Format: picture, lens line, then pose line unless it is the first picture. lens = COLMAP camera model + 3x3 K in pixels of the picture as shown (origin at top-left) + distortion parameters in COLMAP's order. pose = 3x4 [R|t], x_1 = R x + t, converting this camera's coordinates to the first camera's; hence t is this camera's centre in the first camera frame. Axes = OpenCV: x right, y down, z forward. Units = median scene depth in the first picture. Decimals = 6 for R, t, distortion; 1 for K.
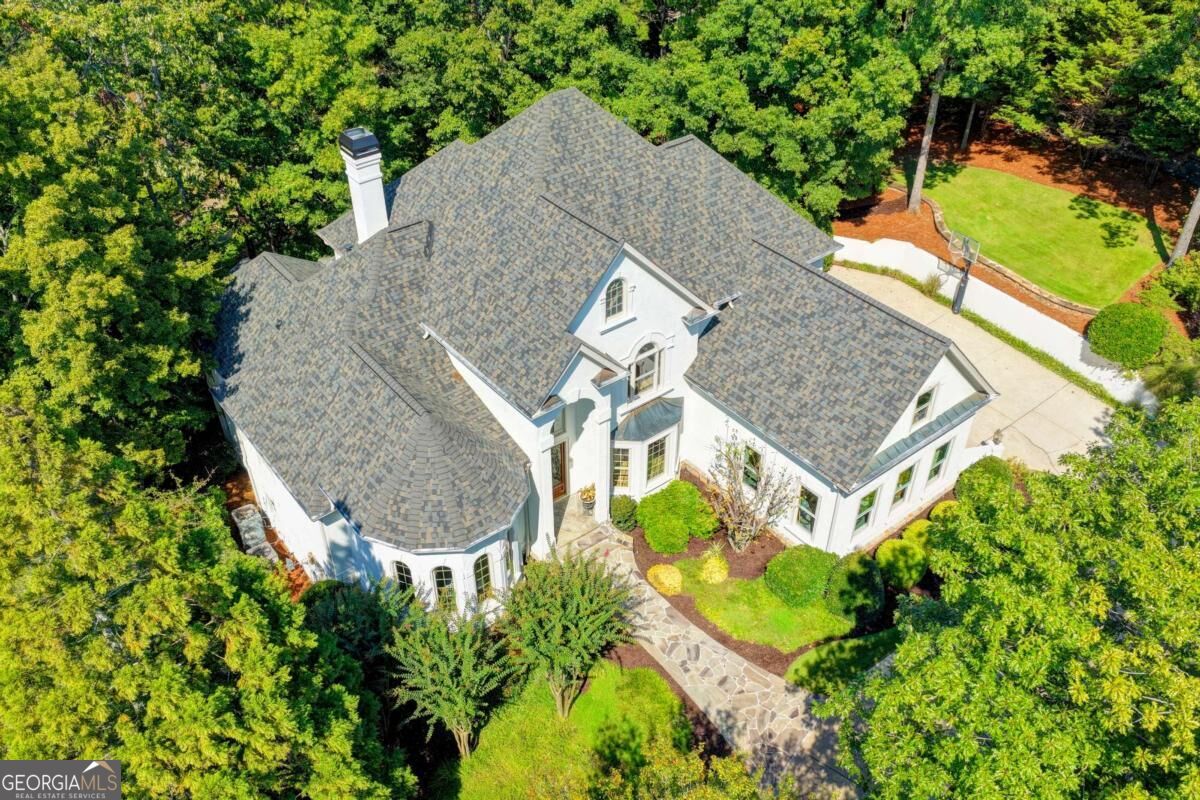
lens RADIAL K [[978.8, 0, 599.2], [0, 978.8, 402.9], [0, 0, 1]] dist [-0.011730, -0.002589]
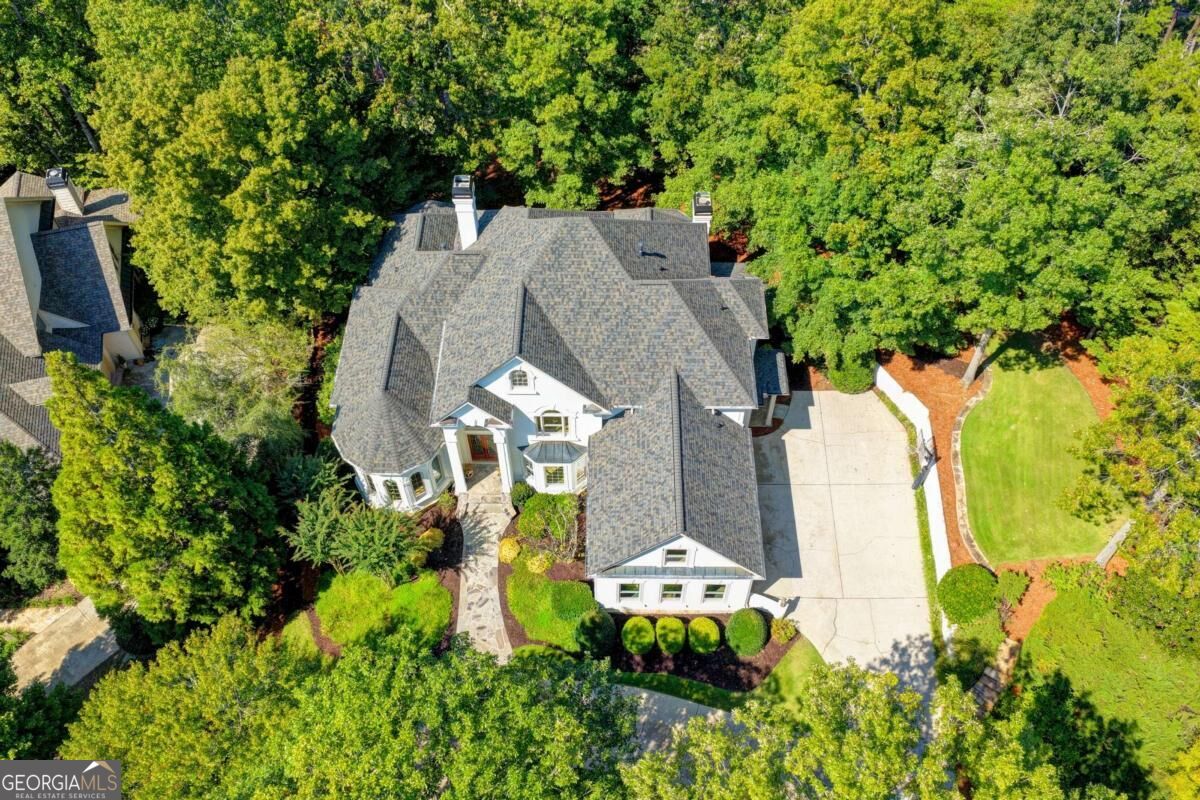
lens RADIAL K [[978.8, 0, 600.7], [0, 978.8, 399.1], [0, 0, 1]] dist [-0.011730, -0.002589]
pose [[0.781361, 0.498617, -0.375308, 0.641223], [-0.388248, 0.859208, 0.333205, -0.584994], [0.488609, -0.114641, 0.864939, -0.195001]]
